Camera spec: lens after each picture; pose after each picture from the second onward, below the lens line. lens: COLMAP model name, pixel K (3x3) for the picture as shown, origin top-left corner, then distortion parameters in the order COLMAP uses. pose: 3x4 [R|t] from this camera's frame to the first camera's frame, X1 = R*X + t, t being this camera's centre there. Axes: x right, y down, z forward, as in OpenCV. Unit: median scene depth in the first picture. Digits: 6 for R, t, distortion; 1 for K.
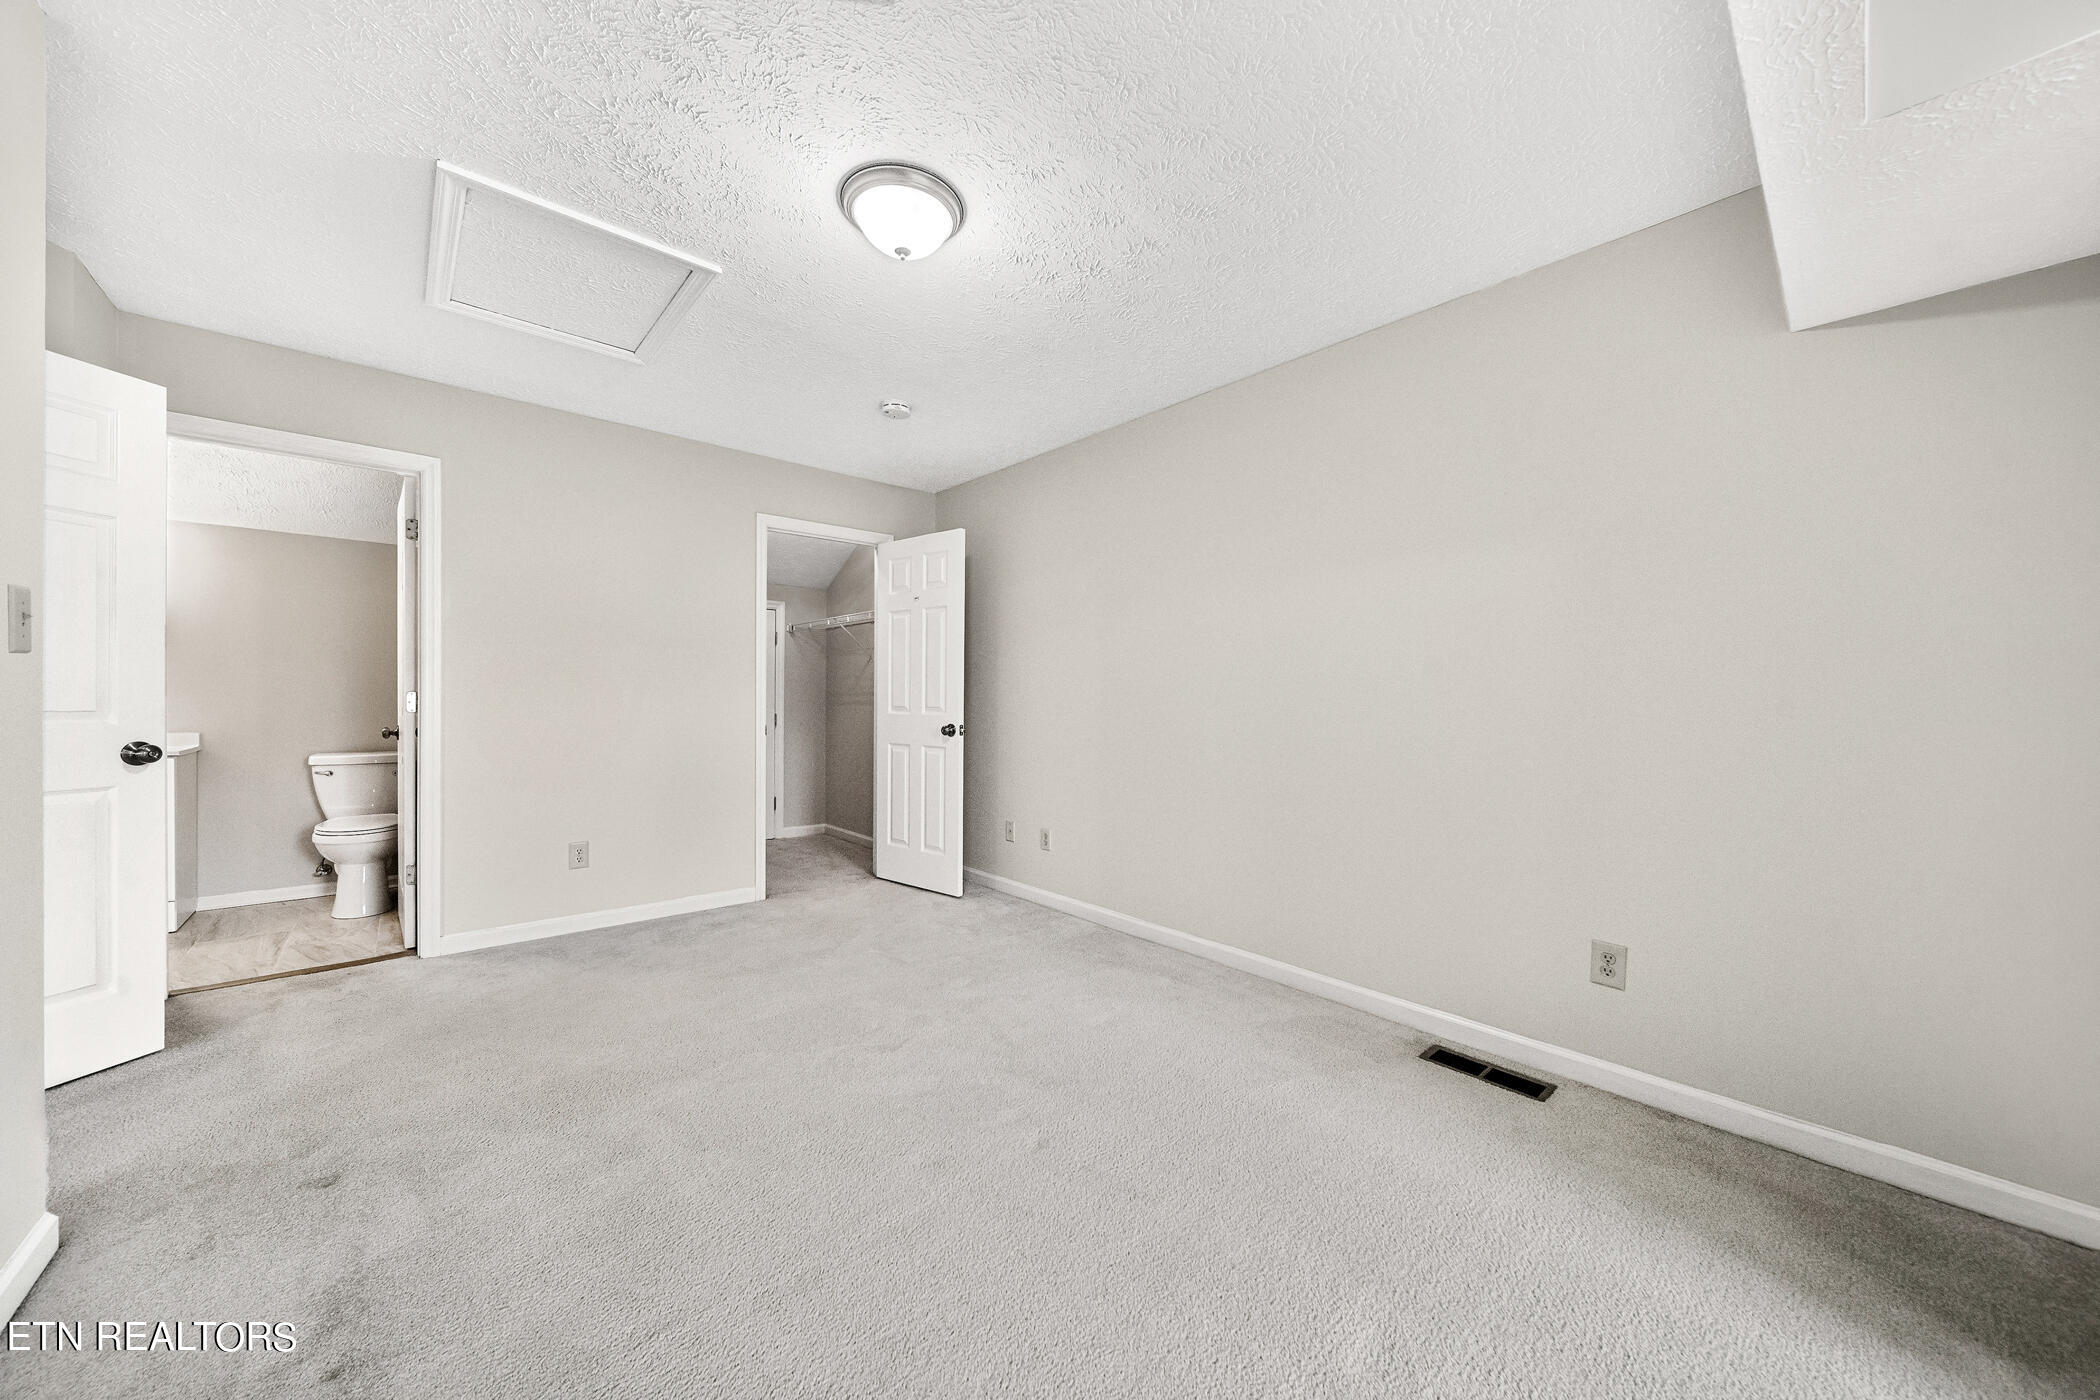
lens RADIAL K [[729.1, 0, 1056.5], [0, 729.1, 704.9], [0, 0, 1]] dist [-0.008469, -0.000269]
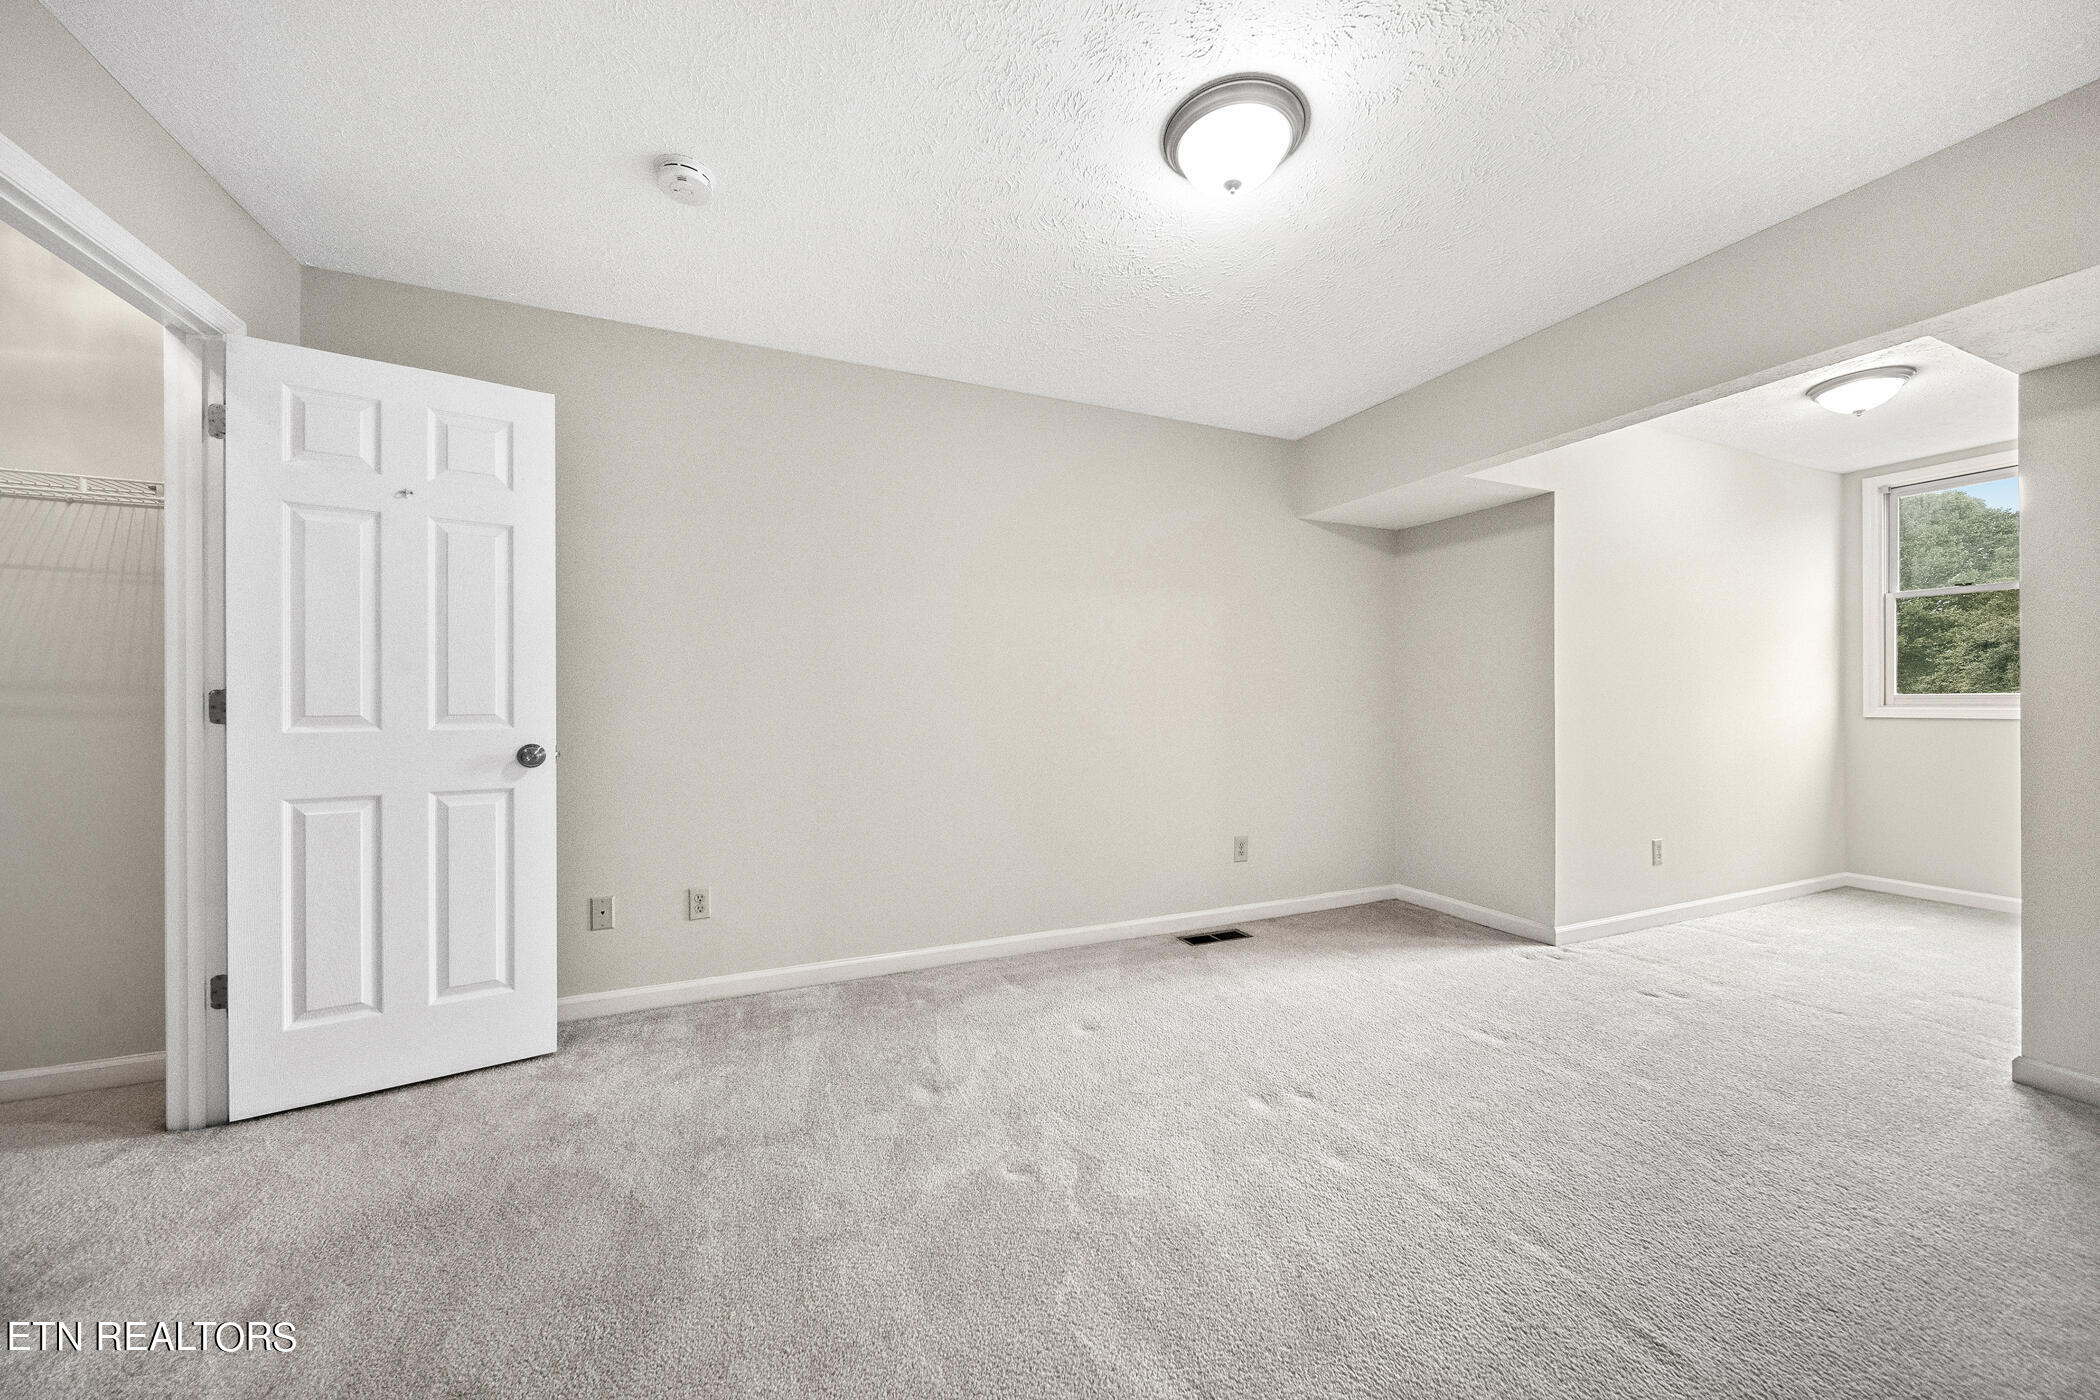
lens RADIAL K [[729.1, 0, 1057.0], [0, 729.1, 696.4], [0, 0, 1]] dist [-0.008469, -0.000269]
pose [[0.313912, -0.003322, 0.949446, -0.624394], [0.009608, 0.999954, 0.000322, -0.007086], [-0.949403, 0.009021, 0.313930, 0.526125]]
